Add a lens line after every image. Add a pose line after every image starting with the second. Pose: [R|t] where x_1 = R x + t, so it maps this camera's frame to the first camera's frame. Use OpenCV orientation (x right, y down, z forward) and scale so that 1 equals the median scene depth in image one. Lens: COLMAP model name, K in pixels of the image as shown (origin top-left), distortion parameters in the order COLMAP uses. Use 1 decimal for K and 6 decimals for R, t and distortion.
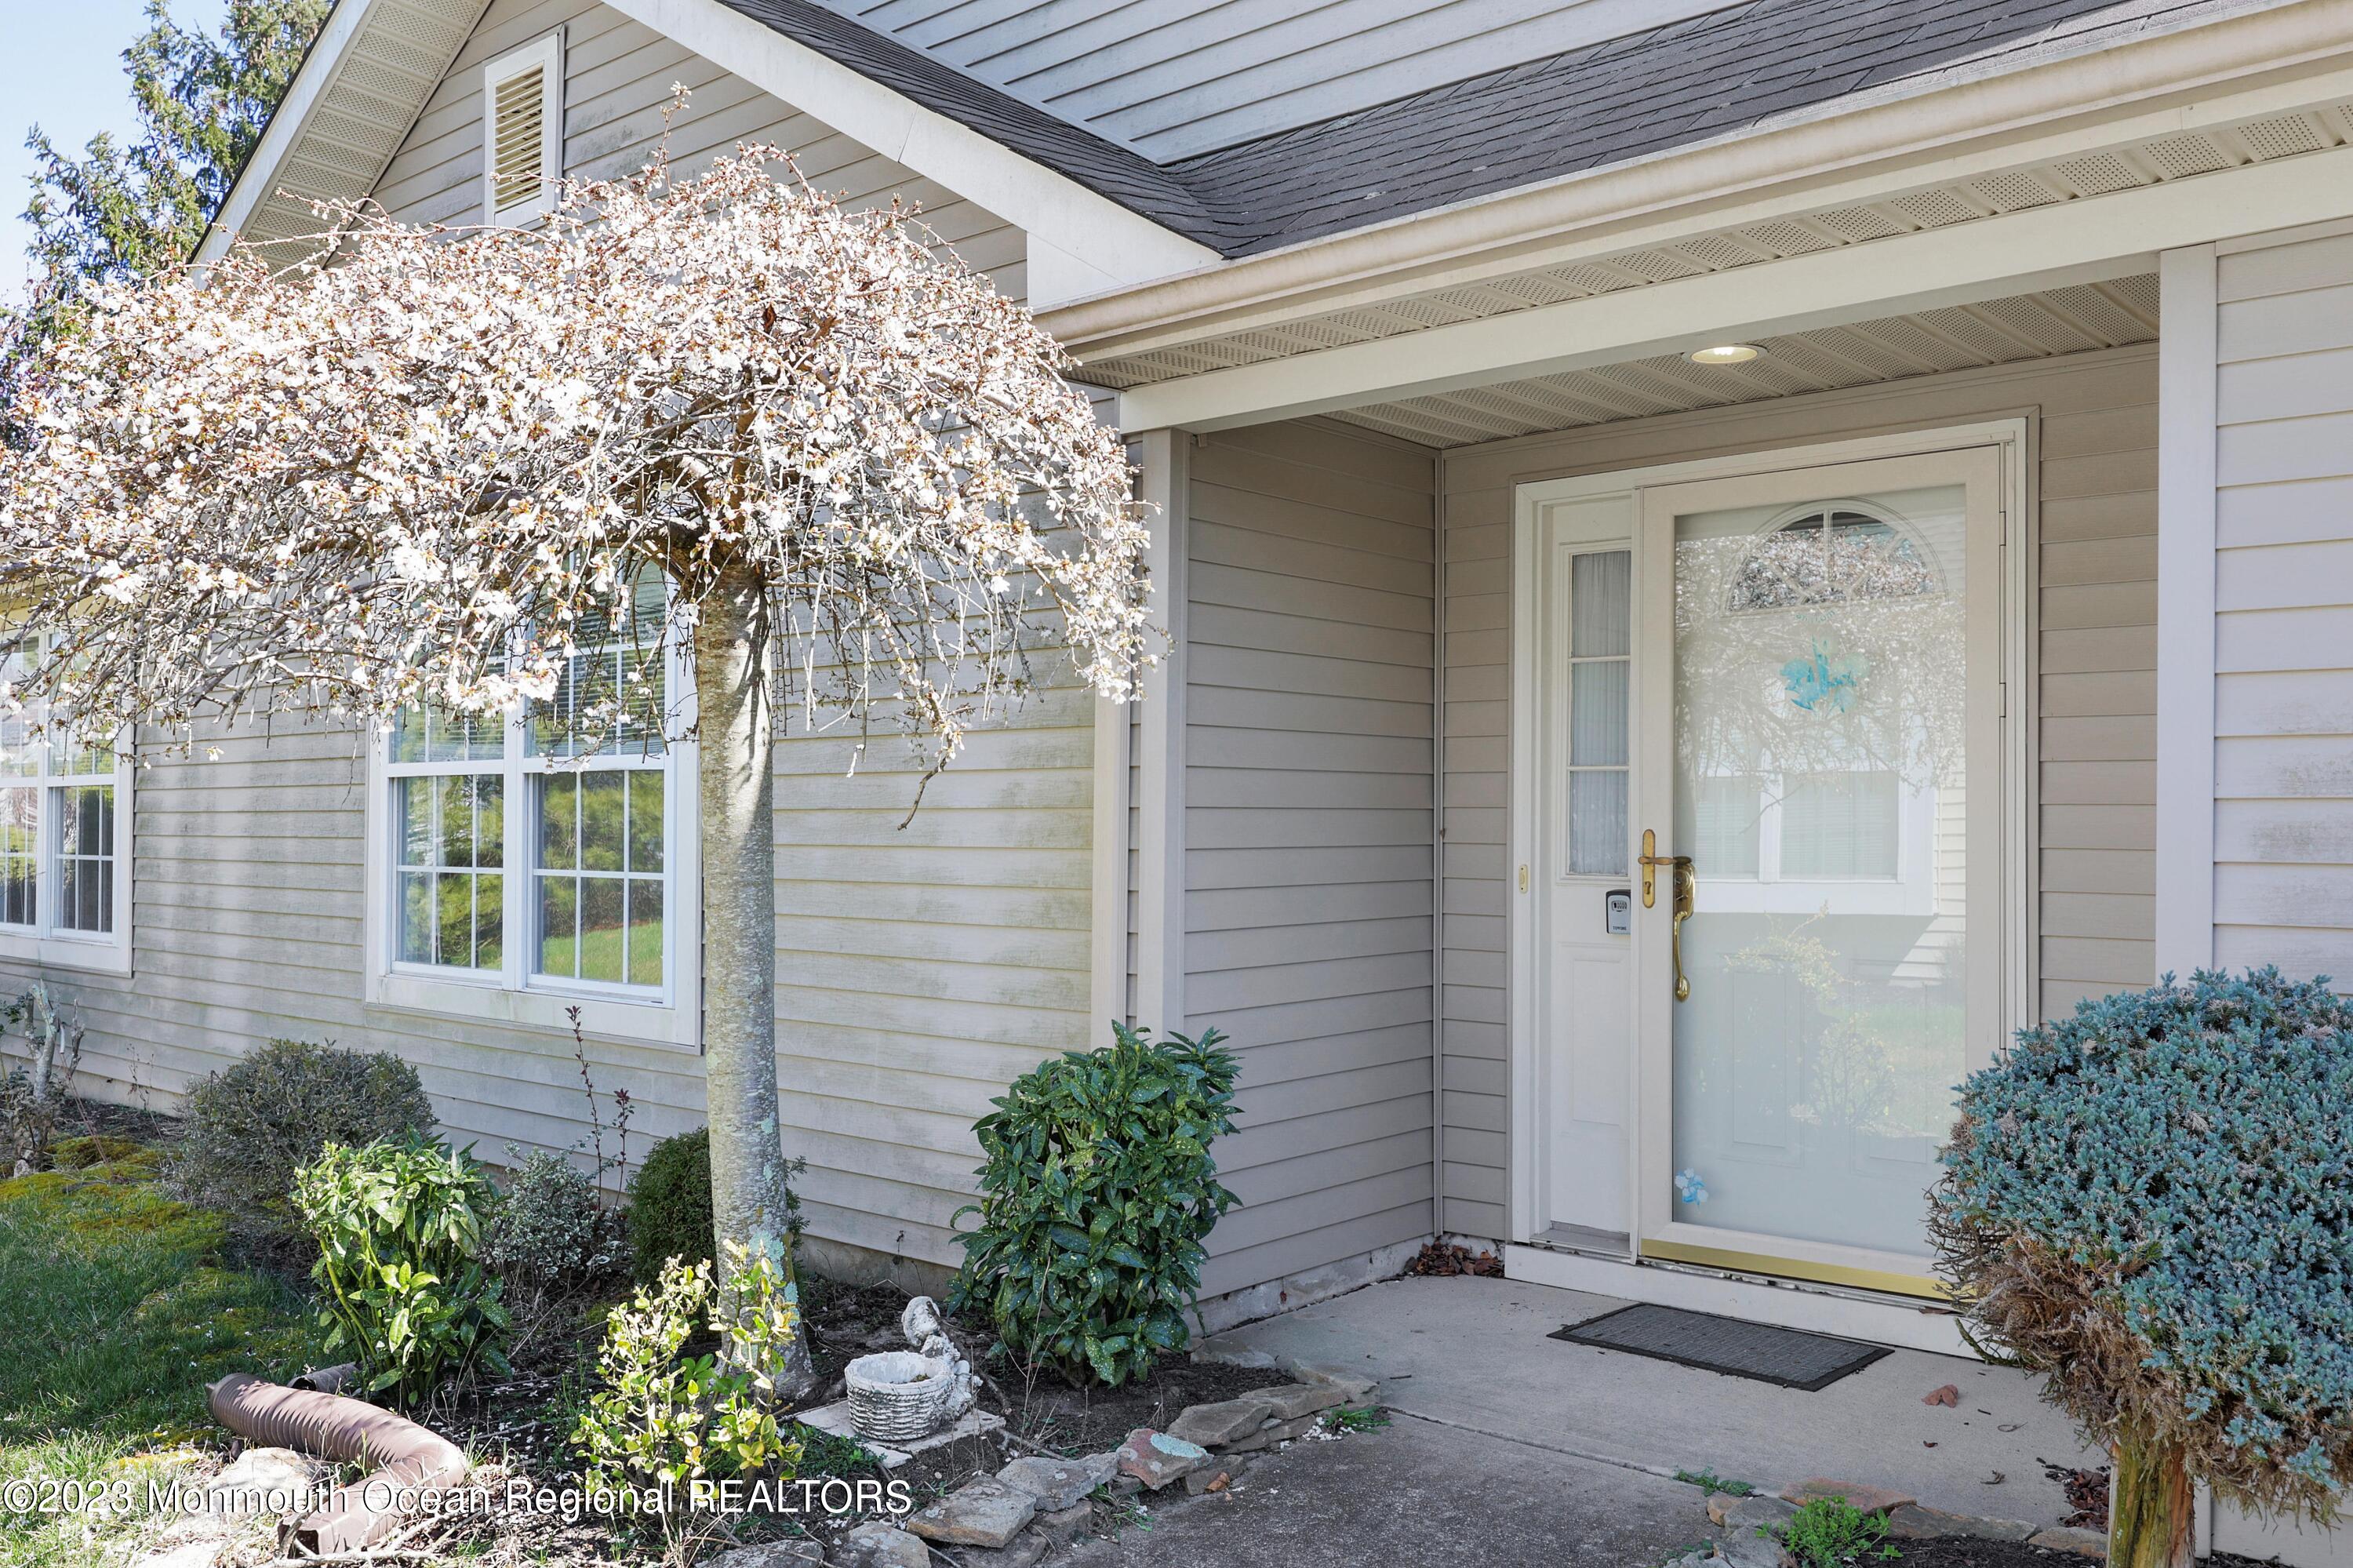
lens RADIAL K [[1909.4, 0, 1177.0], [0, 1909.4, 773.1], [0, 0, 1]] dist [0.000091, 0.006114]
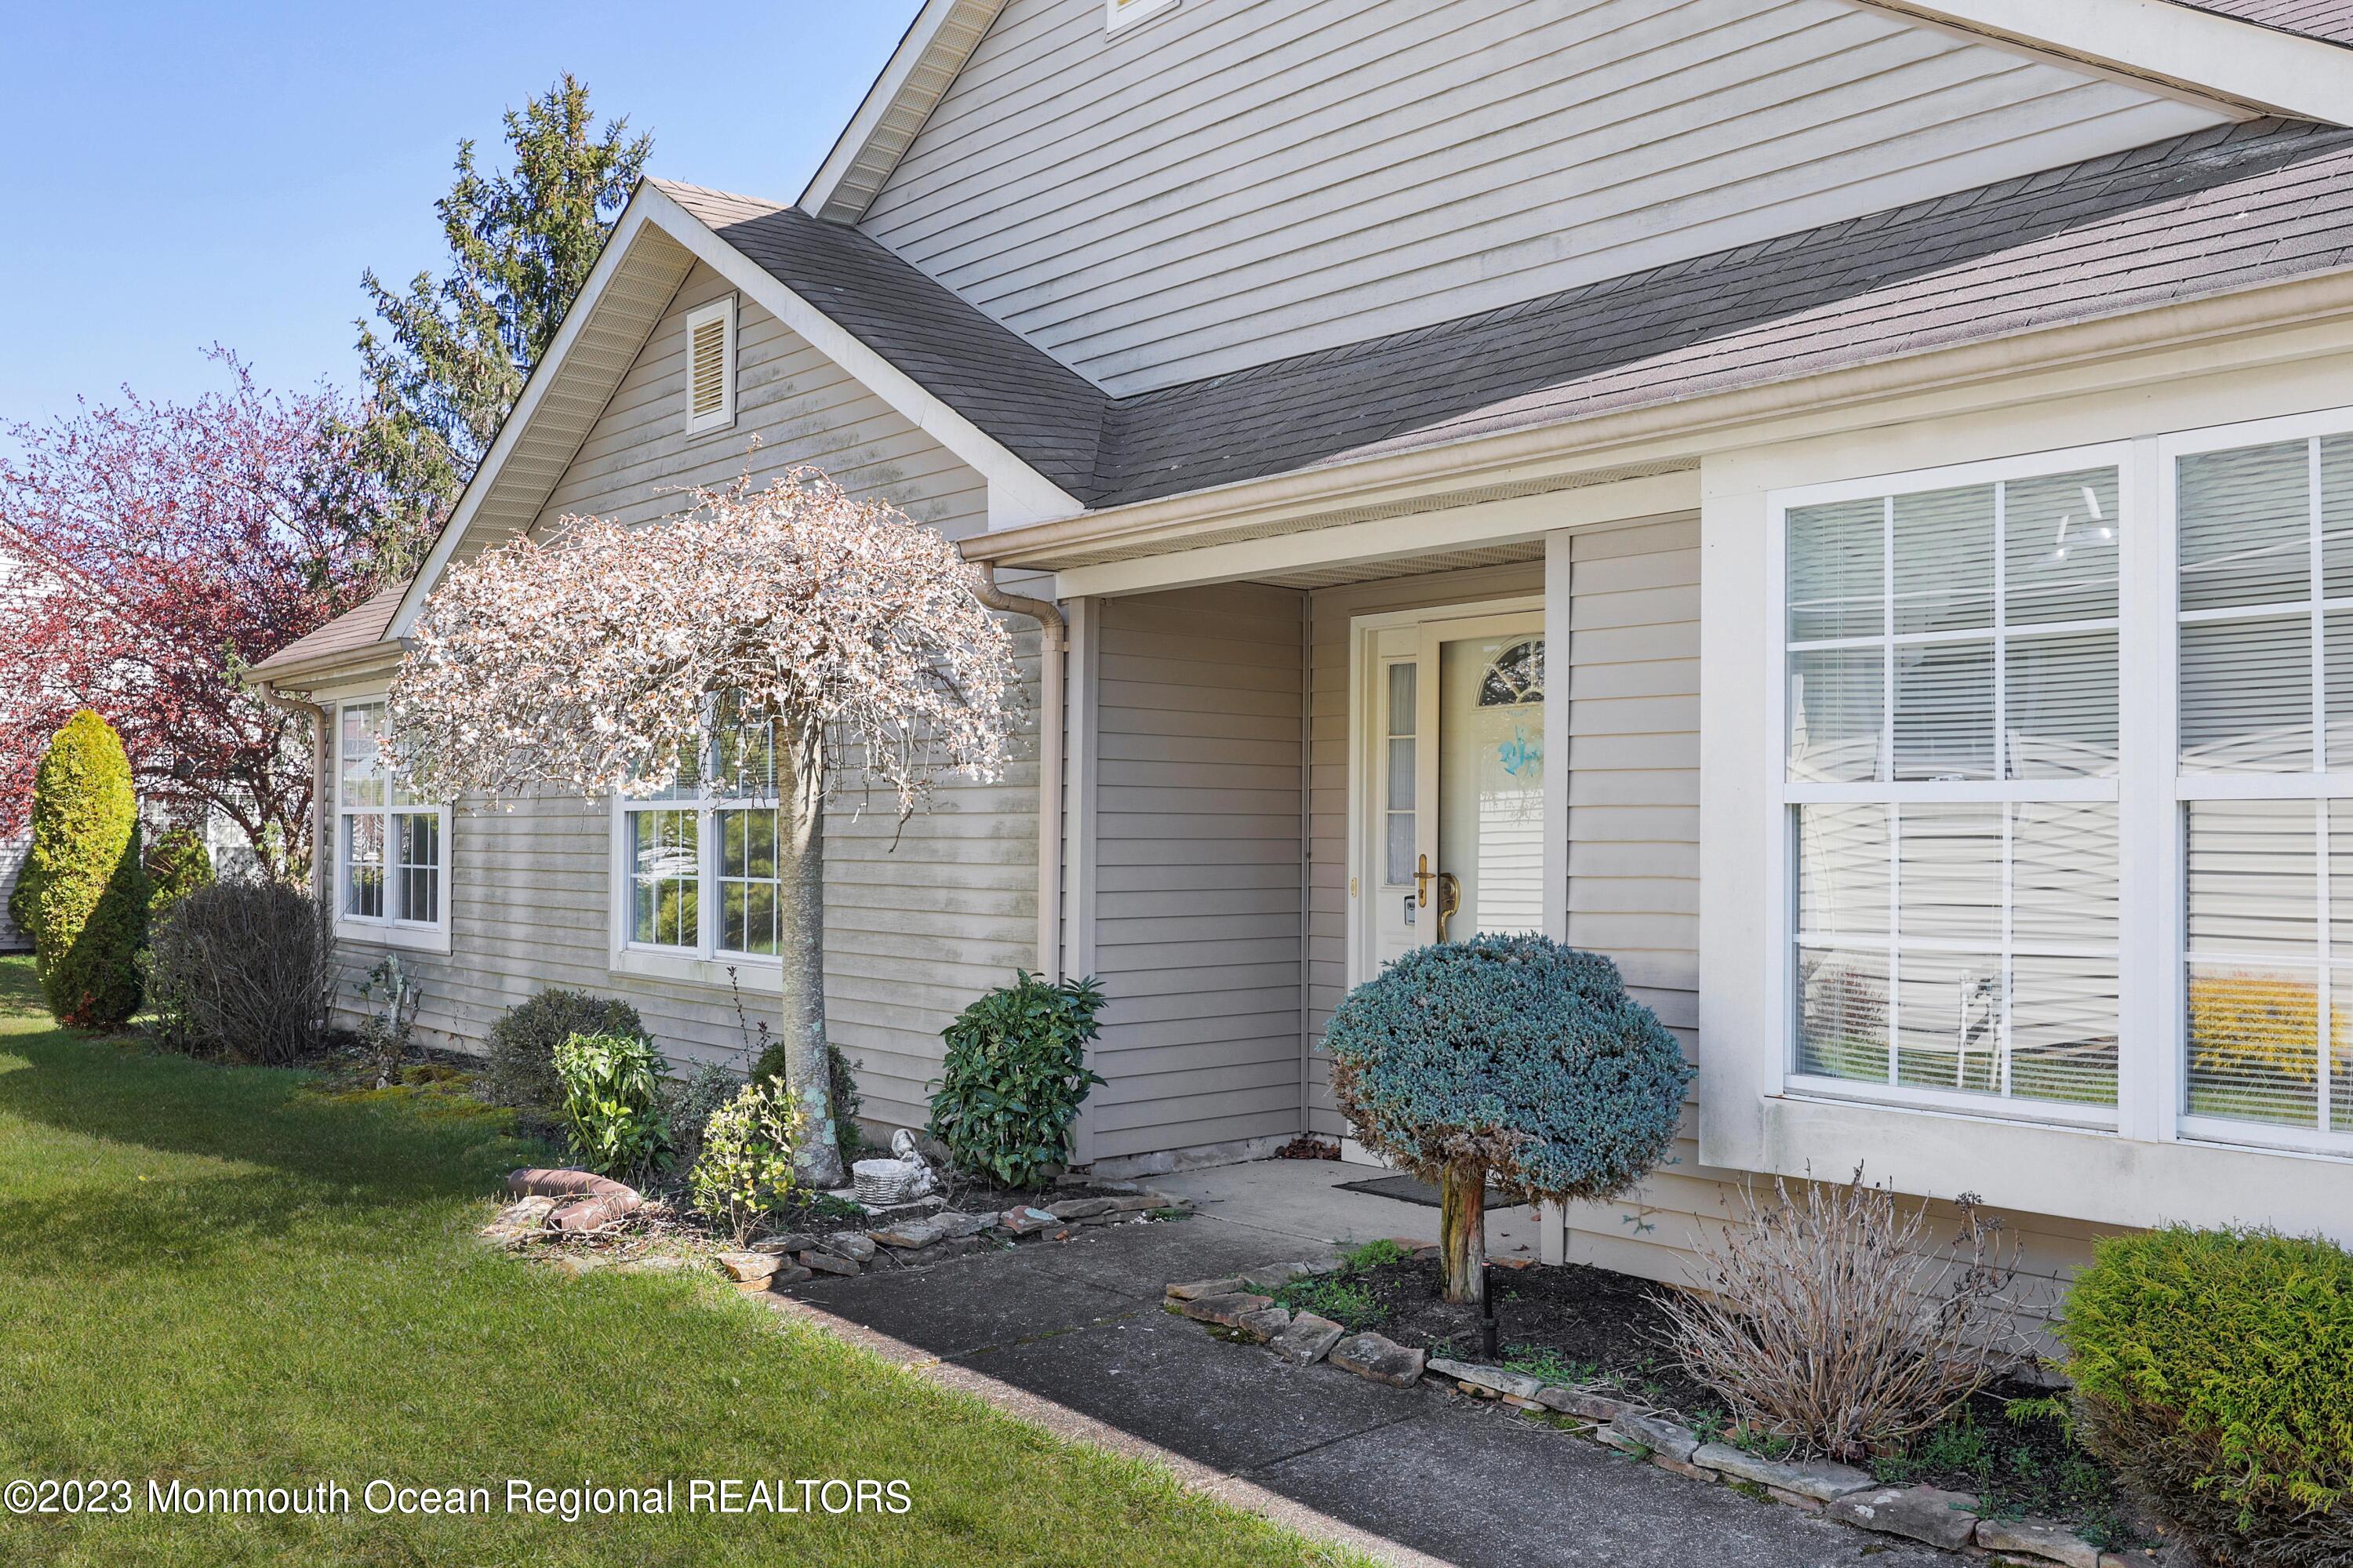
lens RADIAL K [[1995.3, 0, 1176.5], [0, 1995.3, 784.0], [0, 0, 1]] dist [-0.010848, -0.004781]
pose [[0.989921, 0.000671, -0.141621, 0.330371], [-0.000773, 0.999999, -0.000670, -0.028137], [0.141620, 0.000773, 0.989921, -0.663410]]
